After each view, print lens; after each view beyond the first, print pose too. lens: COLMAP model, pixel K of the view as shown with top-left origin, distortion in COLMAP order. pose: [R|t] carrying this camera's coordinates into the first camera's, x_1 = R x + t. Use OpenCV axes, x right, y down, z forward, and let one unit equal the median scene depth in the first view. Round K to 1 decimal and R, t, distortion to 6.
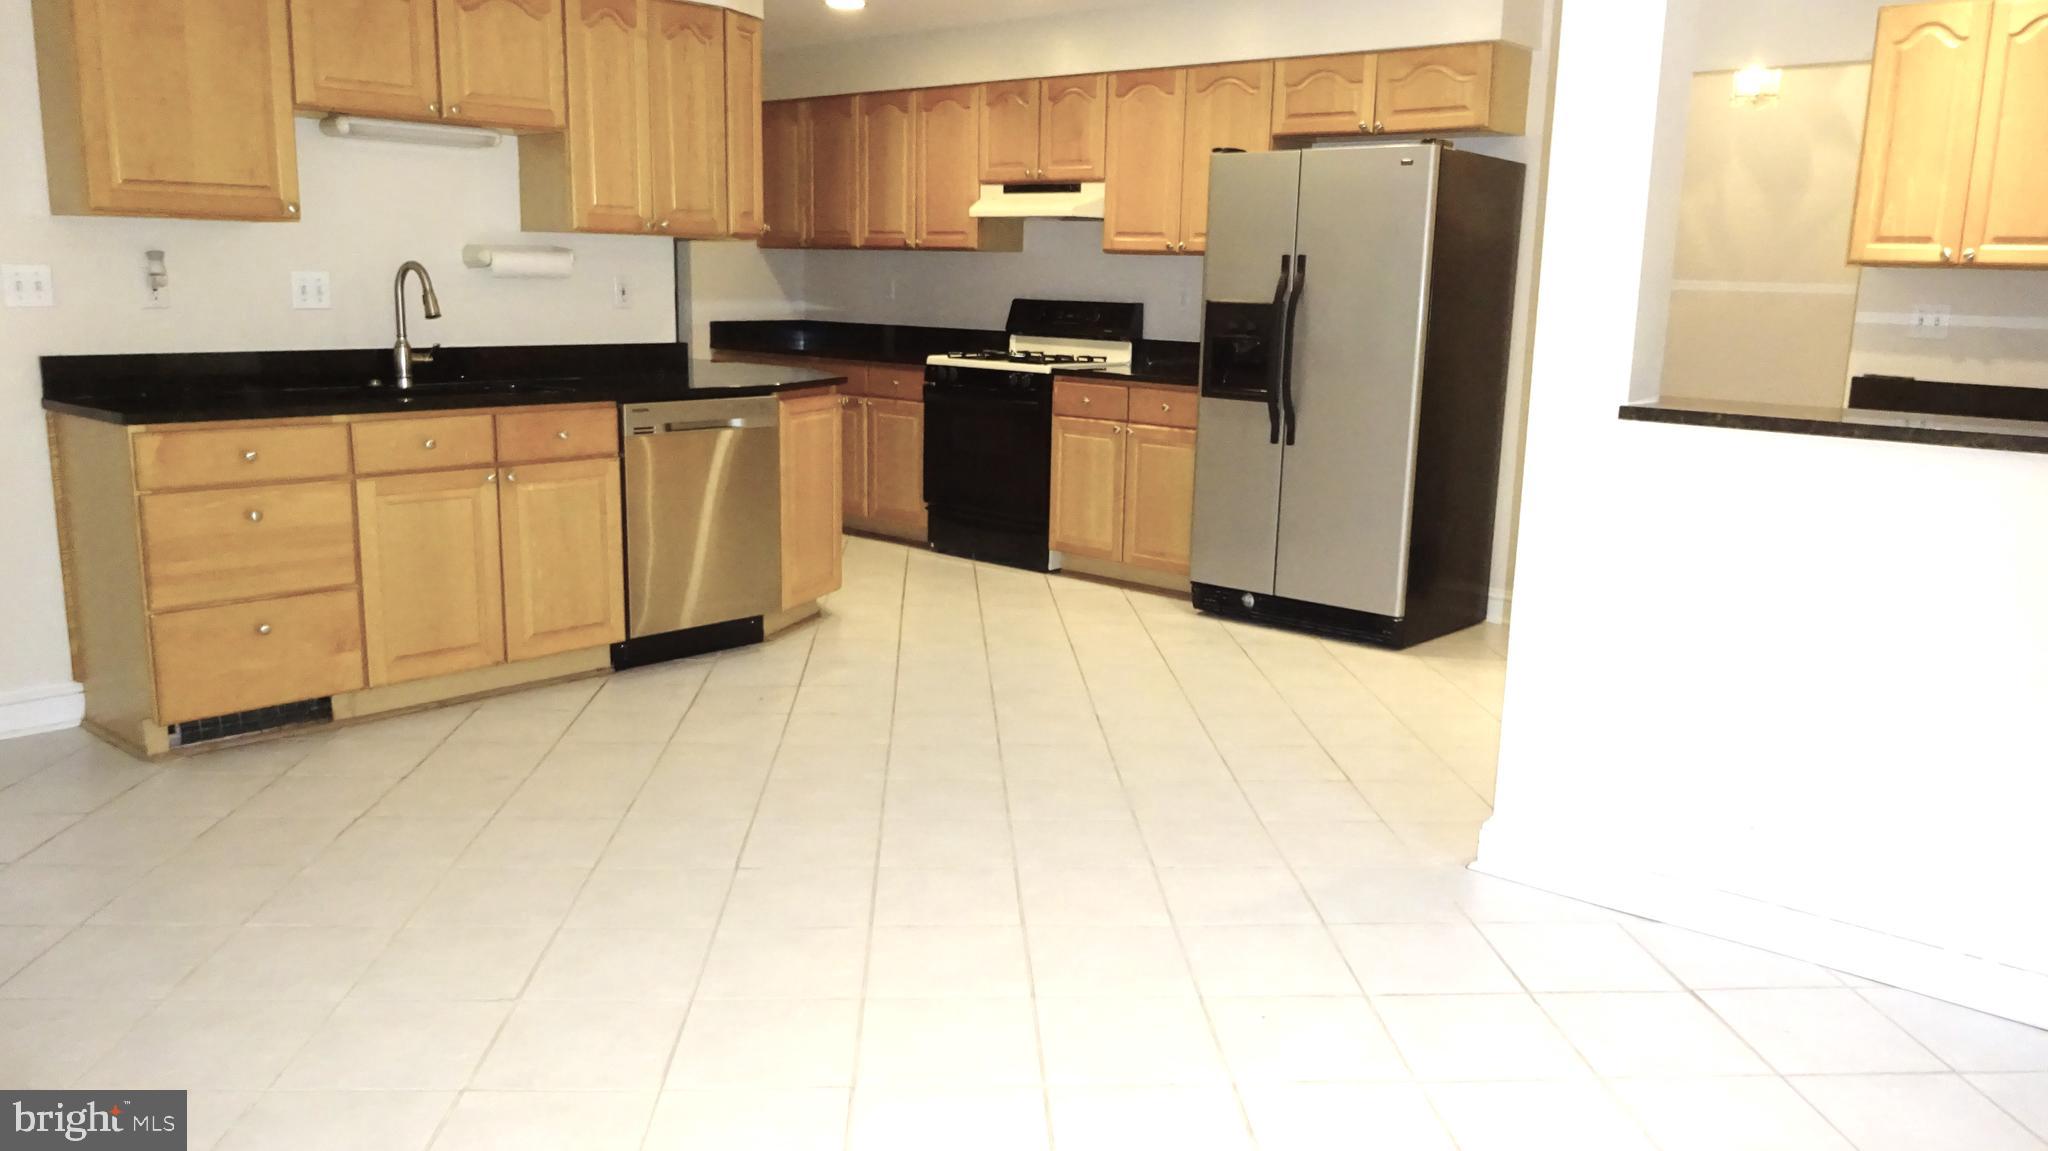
lens RADIAL K [[1582.7, 0, 1098.7], [0, 1582.7, 597.9], [0, 0, 1]] dist [-0.004952, -0.011799]
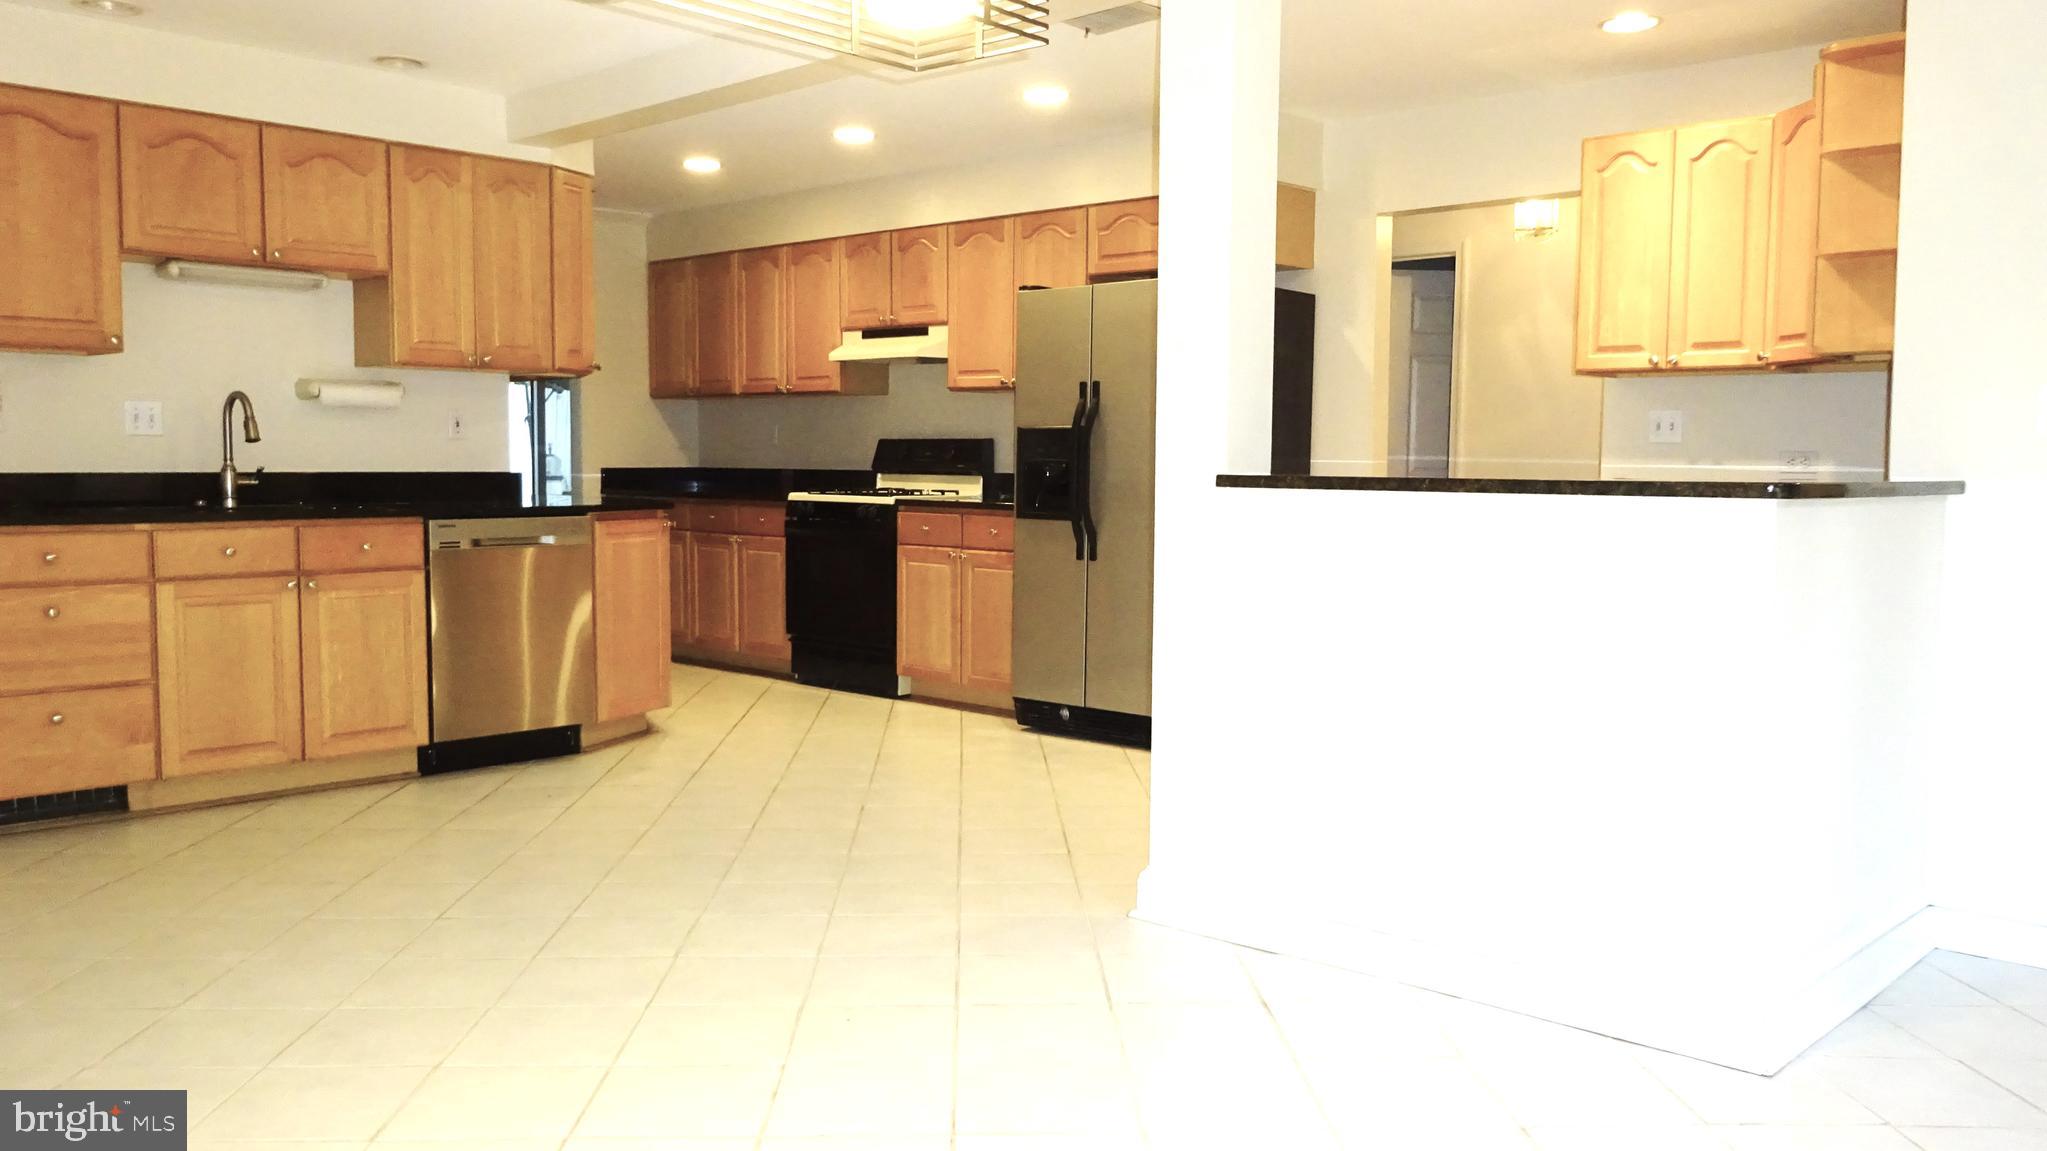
lens RADIAL K [[1581.9, 0, 986.7], [0, 1581.9, 559.3], [0, 0, 1]] dist [-0.004952, -0.011799]
pose [[0.999679, -0.012949, -0.021772, 0.088906], [0.010267, 0.992833, -0.119067, 0.031412], [0.023158, 0.118805, 0.992648, -0.045228]]
